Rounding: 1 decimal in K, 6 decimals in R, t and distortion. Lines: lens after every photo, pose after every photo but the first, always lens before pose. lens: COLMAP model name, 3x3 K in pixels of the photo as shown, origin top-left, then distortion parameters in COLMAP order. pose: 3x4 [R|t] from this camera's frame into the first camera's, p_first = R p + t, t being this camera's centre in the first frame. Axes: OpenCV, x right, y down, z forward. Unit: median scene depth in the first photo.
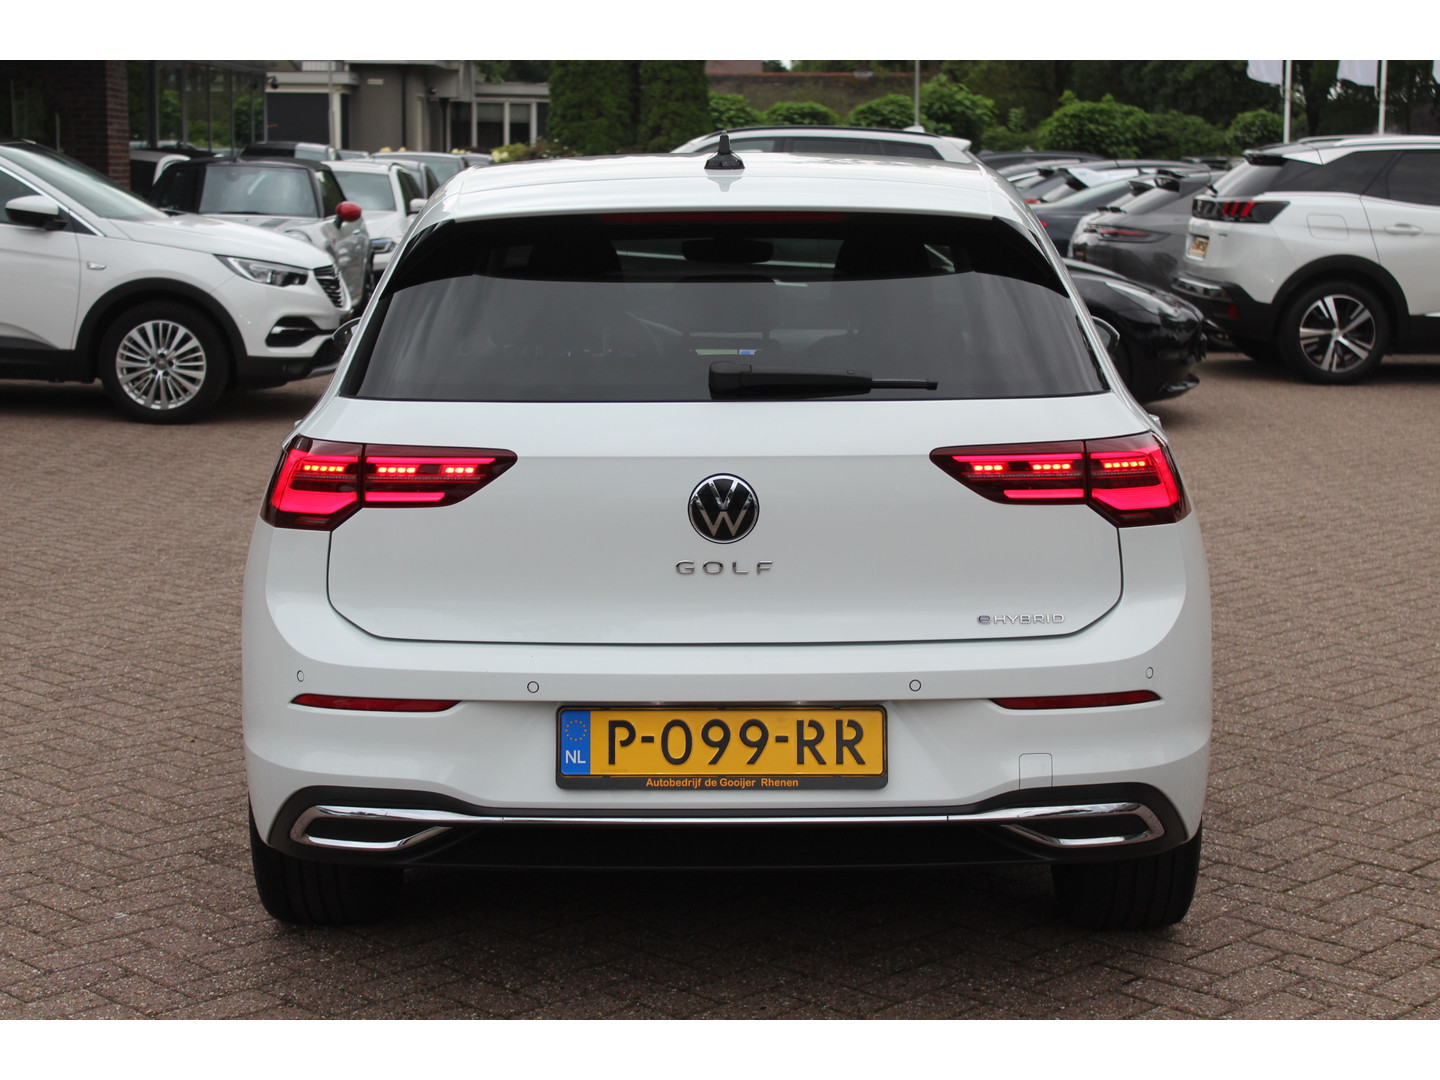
lens RADIAL K [[2549.1, 0, 720.0], [0, 2549.1, 540.0], [0, 0, 1]] dist [0.012202, -0.036310]
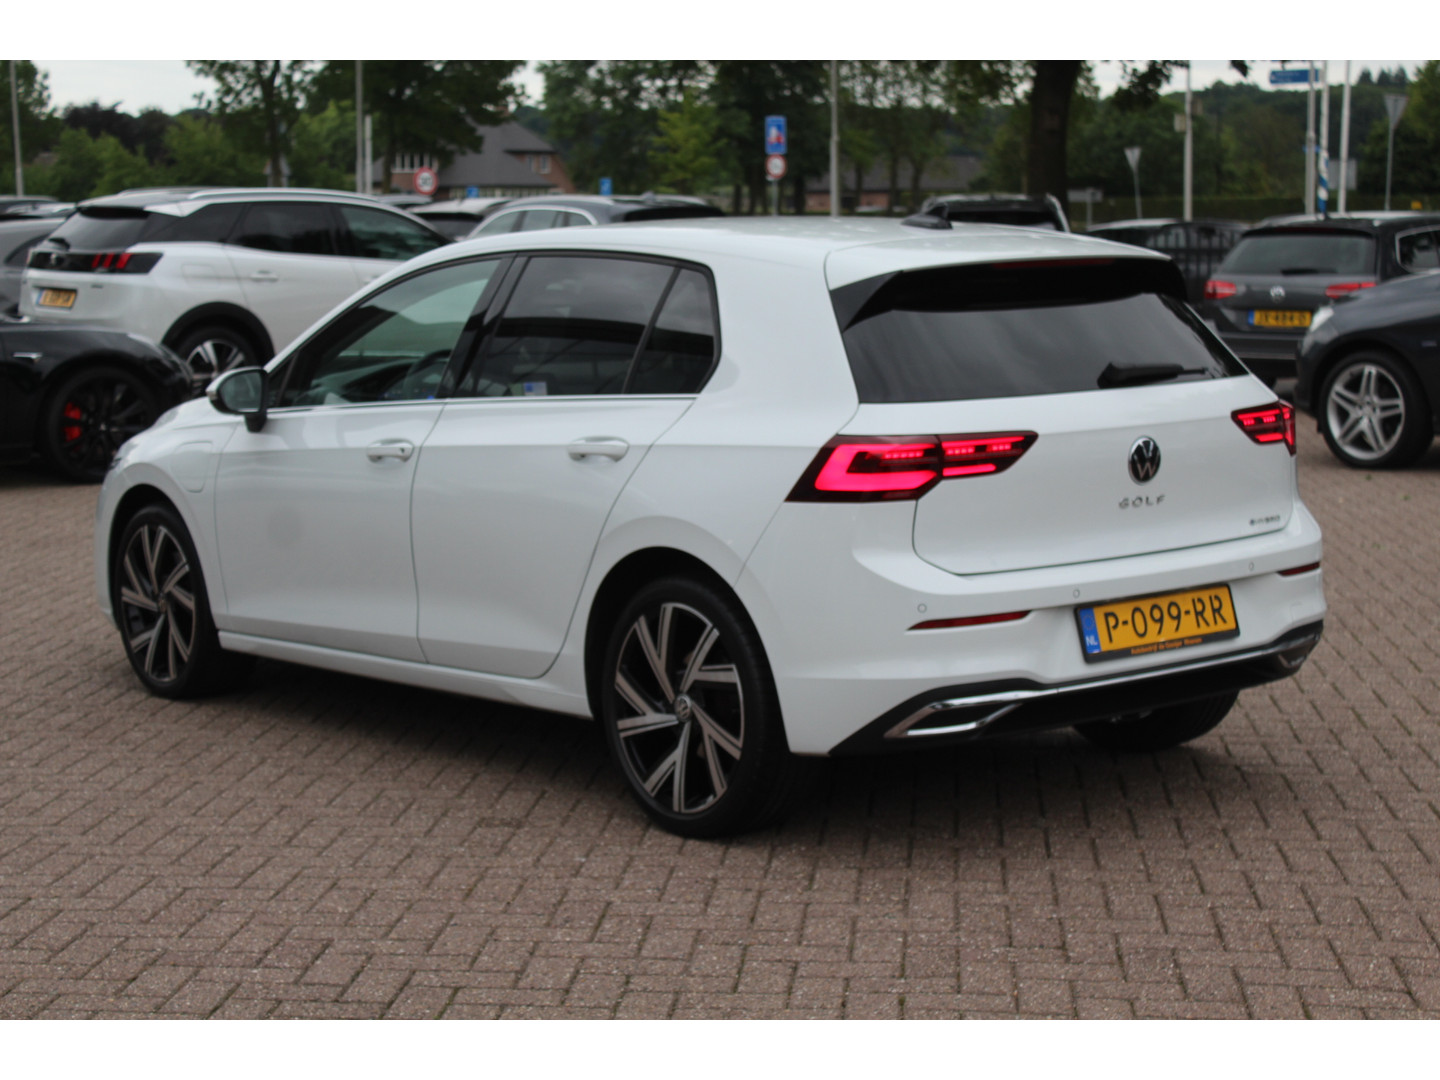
lens RADIAL K [[2954.9, 0, 720.0], [0, 2954.9, 540.0], [0, 0, 1]] dist [-0.068200, -0.181756]
pose [[0.738556, -0.085325, 0.668771, -1.313779], [0.107459, 0.994176, 0.008170, -0.006822], [-0.665573, 0.065831, 0.743424, -0.095901]]
